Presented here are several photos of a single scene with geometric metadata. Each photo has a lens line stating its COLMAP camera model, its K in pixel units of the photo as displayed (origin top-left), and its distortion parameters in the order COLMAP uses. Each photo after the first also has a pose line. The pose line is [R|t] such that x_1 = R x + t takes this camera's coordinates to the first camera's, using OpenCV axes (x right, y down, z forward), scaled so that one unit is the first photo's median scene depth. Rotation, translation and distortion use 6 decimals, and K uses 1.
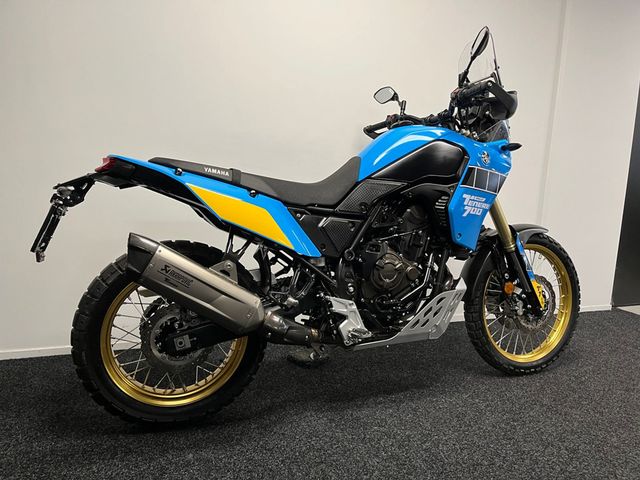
lens RADIAL K [[480.7, 0, 324.0], [0, 480.7, 242.3], [0, 0, 1]] dist [0.083469, -0.108810]
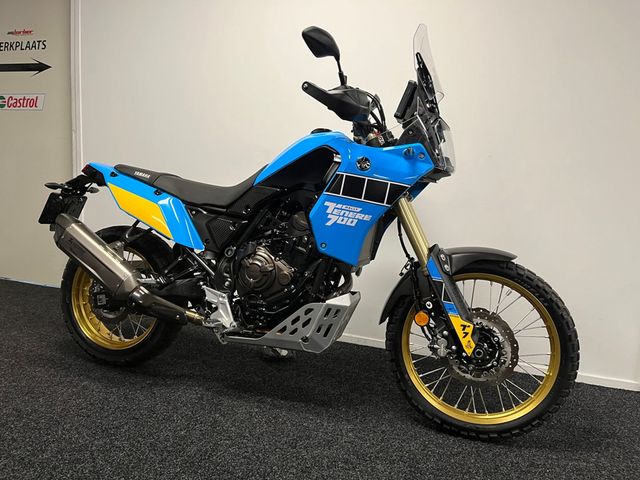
lens RADIAL K [[480.7, 0, 324.0], [0, 480.7, 242.3], [0, 0, 1]] dist [0.083469, -0.108810]
pose [[0.777090, 0.088590, -0.623124, 0.909553], [-0.117966, 0.993000, -0.005938, -0.014855], [0.618236, 0.078122, 0.782100, 0.276759]]
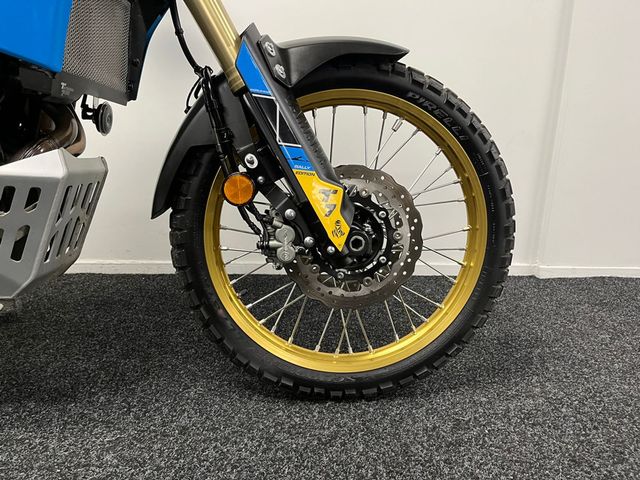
lens RADIAL K [[480.7, 0, 324.0], [0, 480.7, 242.3], [0, 0, 1]] dist [0.083469, -0.108810]
pose [[0.952154, 0.062790, -0.299098, 0.677528], [-0.030798, 0.993399, 0.110500, 0.109695], [0.304062, -0.096002, 0.947803, 0.777556]]
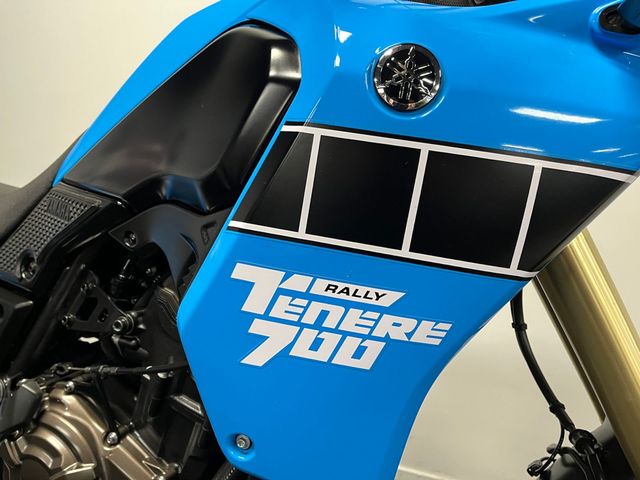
lens RADIAL K [[480.7, 0, 324.0], [0, 480.7, 242.3], [0, 0, 1]] dist [0.083469, -0.108810]
pose [[0.754666, 0.091406, -0.649711, 0.466096], [-0.087897, 0.995407, 0.037945, -0.123525], [0.650195, 0.028472, 0.759234, 0.896064]]
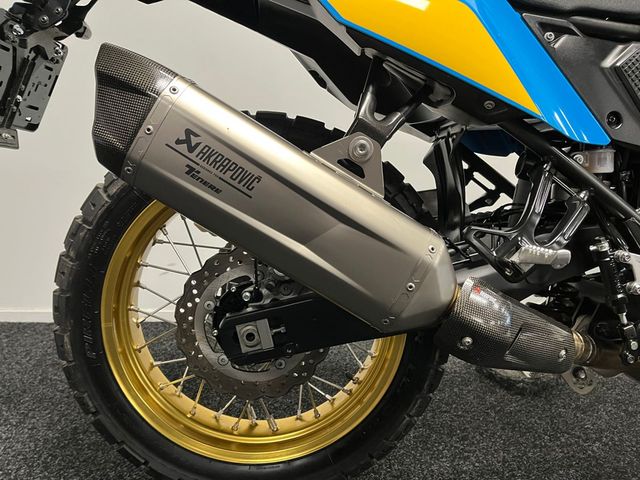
lens RADIAL K [[481.7, 0, 317.0], [0, 481.7, 240.3], [0, 0, 1]] dist [0.084251, -0.118032]
pose [[0.942254, 0.040373, -0.332456, -0.089613], [-0.021977, 0.998021, 0.058911, 0.085241], [0.334176, -0.048203, 0.941277, 0.550640]]
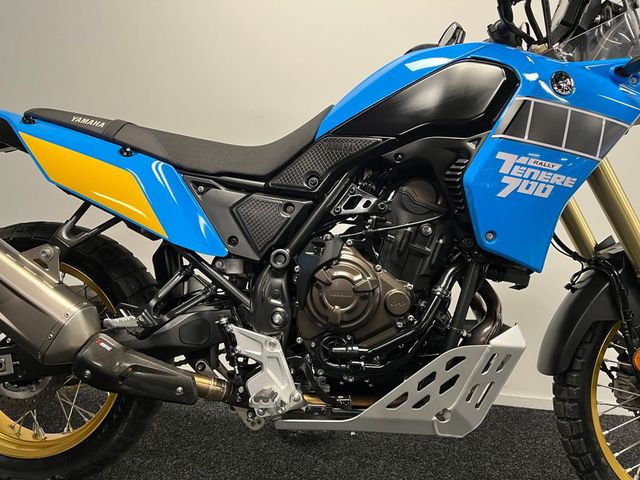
lens RADIAL K [[480.7, 0, 324.0], [0, 480.7, 242.3], [0, 0, 1]] dist [0.083469, -0.108810]
pose [[0.901939, 0.035335, -0.430415, 0.356859], [-0.078600, 0.993432, -0.083151, 0.051342], [0.424651, 0.108827, 0.898793, 0.498194]]
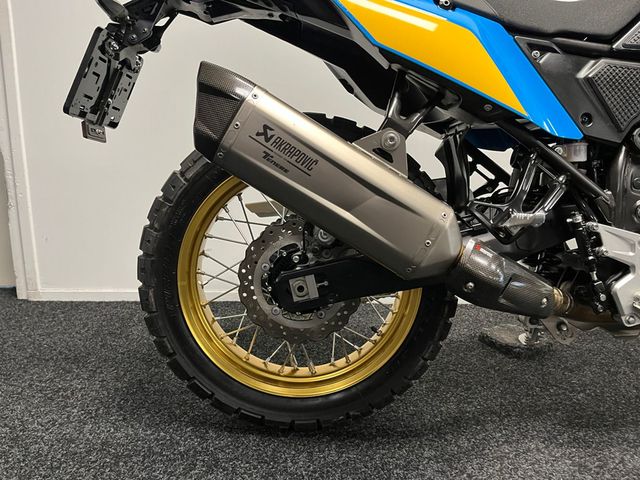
lens RADIAL K [[480.7, 0, 324.0], [0, 480.7, 242.3], [0, 0, 1]] dist [0.083469, -0.108810]
pose [[0.943028, 0.042269, -0.330019, -0.082500], [-0.025051, 0.998102, 0.056255, 0.109903], [0.331770, -0.044783, 0.942297, 0.441657]]
